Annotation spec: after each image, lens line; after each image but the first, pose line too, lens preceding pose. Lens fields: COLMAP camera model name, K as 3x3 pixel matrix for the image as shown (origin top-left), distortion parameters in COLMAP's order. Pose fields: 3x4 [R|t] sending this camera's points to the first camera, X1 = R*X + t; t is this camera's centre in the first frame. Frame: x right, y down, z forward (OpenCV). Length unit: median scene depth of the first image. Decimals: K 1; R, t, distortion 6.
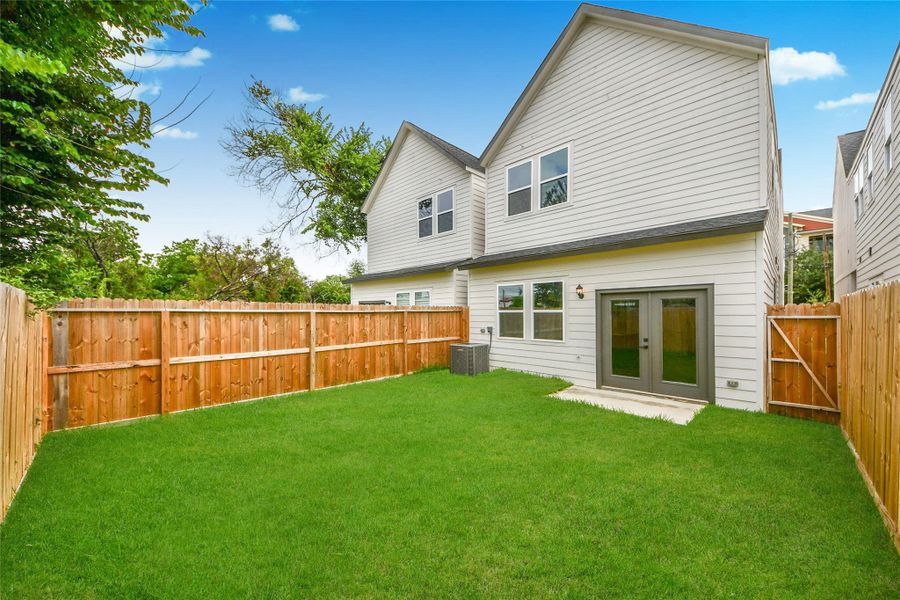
lens RADIAL K [[325.8, 0, 426.3], [0, 325.8, 316.9], [0, 0, 1]] dist [0.002550, -0.004488]
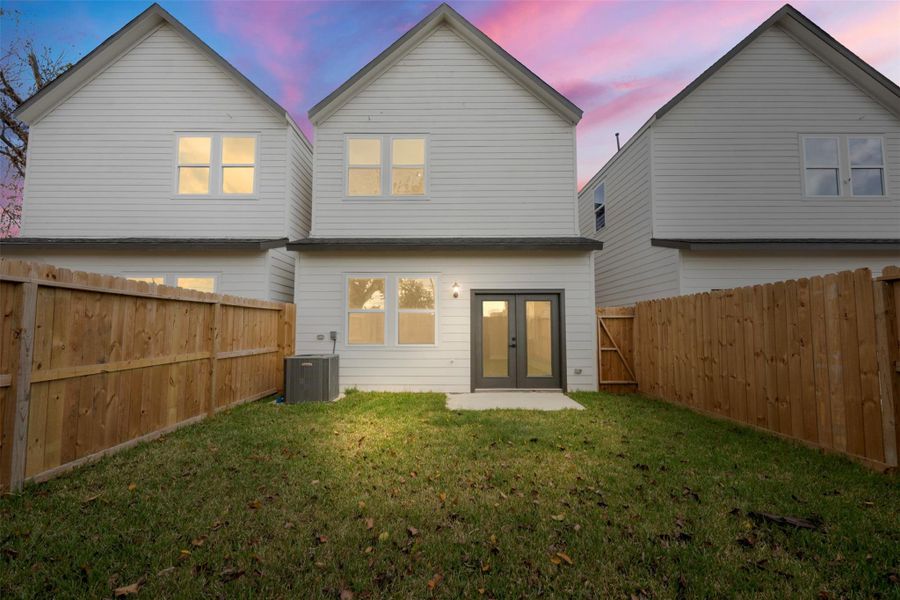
lens RADIAL K [[361.4, 0, 436.4], [0, 361.4, 309.0], [0, 0, 1]] dist [-0.002838, -0.000636]
pose [[0.692043, 0.048276, 0.720240, -0.313763], [0.003251, 0.997543, -0.069986, 0.049670], [-0.721849, 0.050775, 0.690186, 0.331436]]
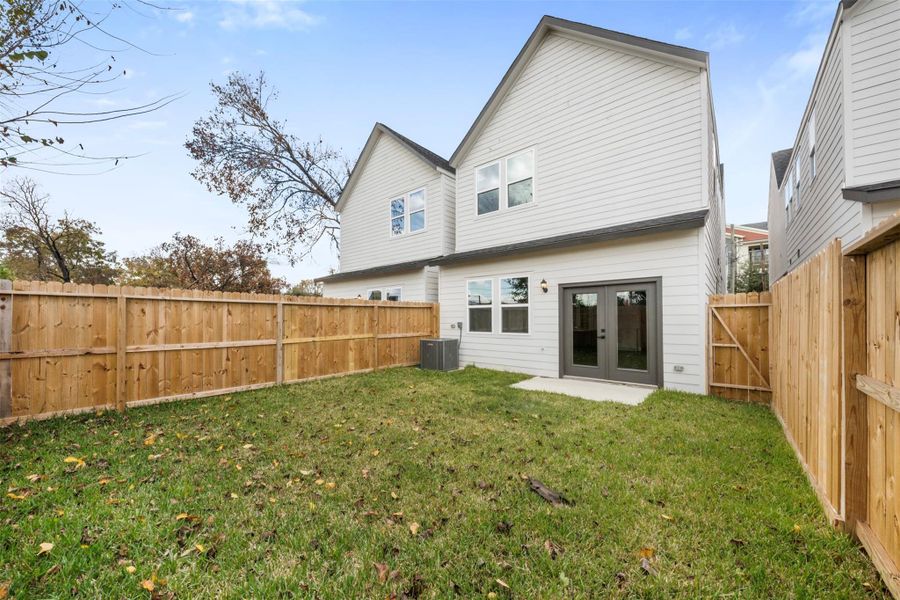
lens RADIAL K [[319.2, 0, 423.4], [0, 319.2, 319.1], [0, 0, 1]] dist [-0.007728, -0.001022]
pose [[0.997807, 0.003982, 0.066072, 0.021357], [-0.003277, 0.999936, -0.010788, 0.042232], [-0.066111, 0.010548, 0.997757, 0.005634]]
